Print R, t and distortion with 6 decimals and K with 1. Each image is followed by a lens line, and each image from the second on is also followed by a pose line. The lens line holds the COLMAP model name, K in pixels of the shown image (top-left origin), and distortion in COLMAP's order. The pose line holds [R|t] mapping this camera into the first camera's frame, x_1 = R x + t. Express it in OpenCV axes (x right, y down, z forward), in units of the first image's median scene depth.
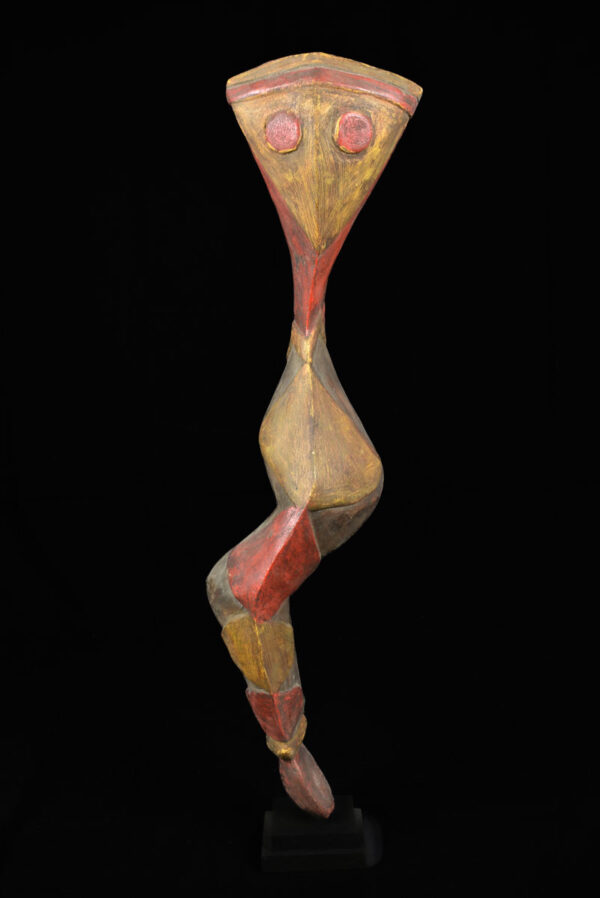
lens RADIAL K [[979.0, 0, 304.5], [0, 979.0, 452.5], [0, 0, 1]] dist [-0.083013, 0.000000]
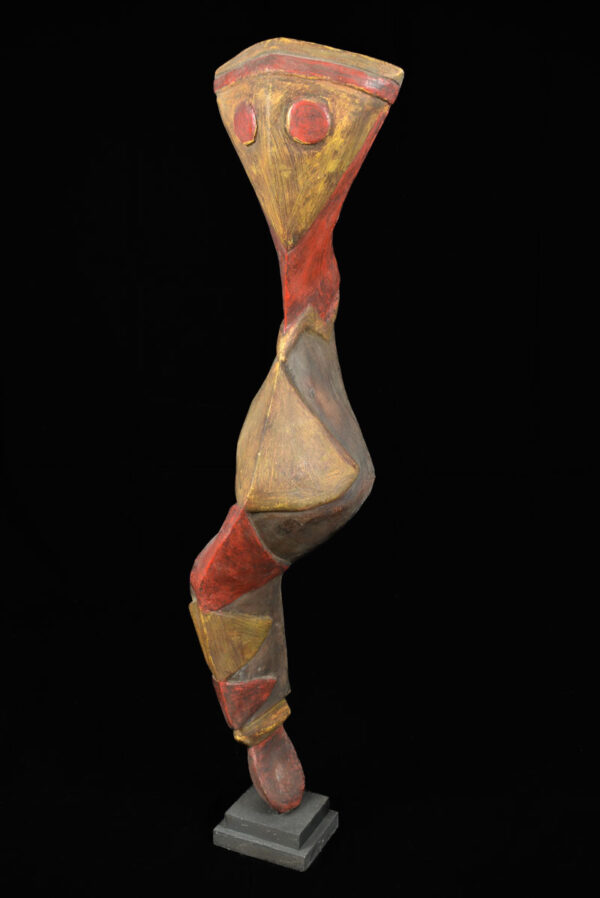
lens RADIAL K [[918.8, 0, 298.8], [0, 918.8, 452.6], [0, 0, 1]] dist [-0.082482, 0.000000]
pose [[0.897391, 0.129174, -0.421905, 0.437743], [-0.104635, 0.991213, 0.080919, -0.080559], [0.428650, -0.028470, 0.903022, 0.187272]]
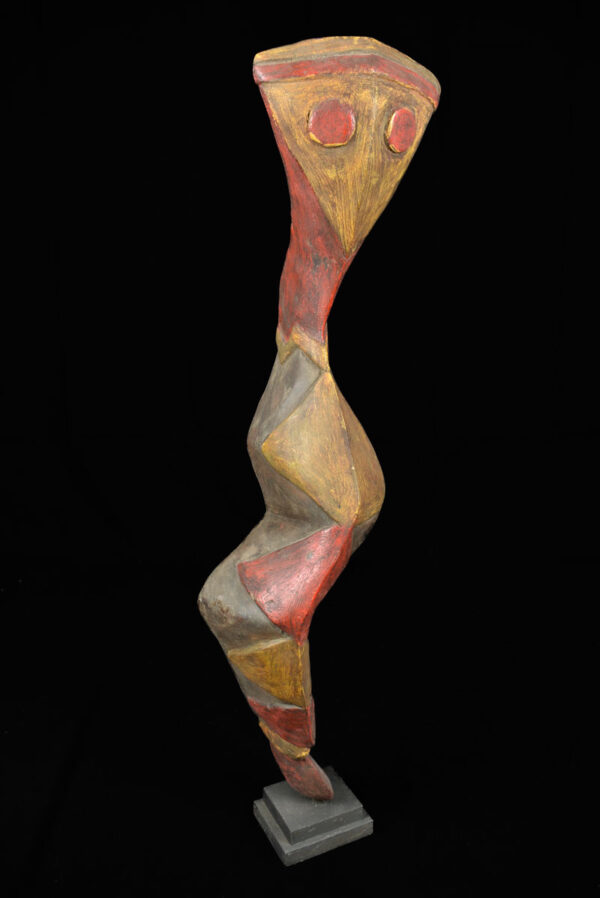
lens RADIAL K [[795.1, 0, 301.5], [0, 795.1, 446.1], [0, 0, 1]] dist [-0.096922, 0.017147]
pose [[0.901742, -0.093143, 0.422120, -0.368791], [0.045195, 0.991473, 0.122228, -0.120293], [-0.429905, -0.091140, 0.898262, 0.324558]]
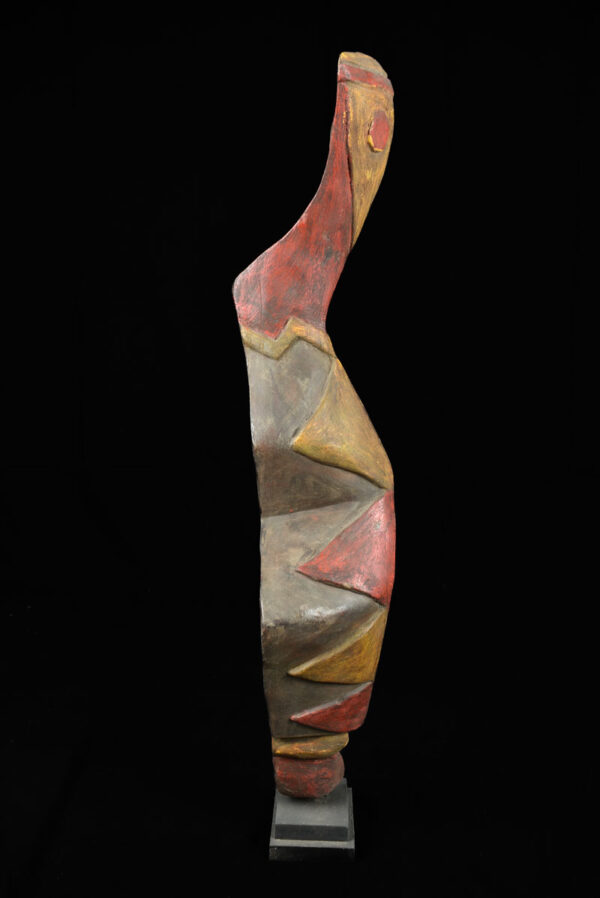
lens RADIAL K [[795.1, 0, 303.0], [0, 795.1, 447.1], [0, 0, 1]] dist [-0.096922, 0.017147]
pose [[0.036134, -0.158563, 0.986687, -0.863628], [0.145472, 0.977650, 0.151783, -0.136999], [-0.988702, 0.138051, 0.058393, 1.043839]]
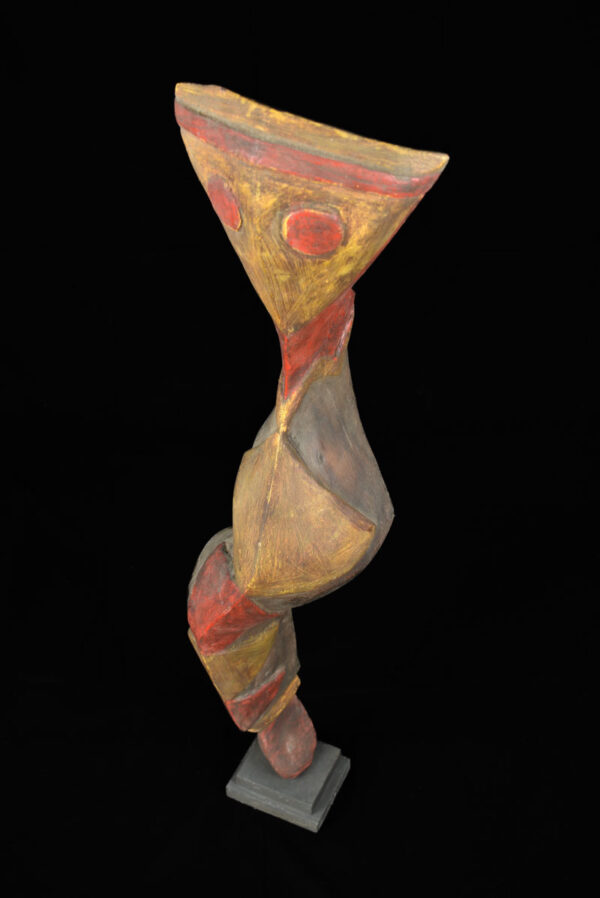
lens RADIAL K [[1098.2, 0, 296.4], [0, 1098.2, 445.3], [0, 0, 1]] dist [-0.078916, 0.000000]
pose [[0.899403, 0.302529, -0.315516, 0.314434], [-0.084870, 0.828928, 0.552880, -0.604787], [0.428802, -0.470484, 0.771216, 0.324985]]
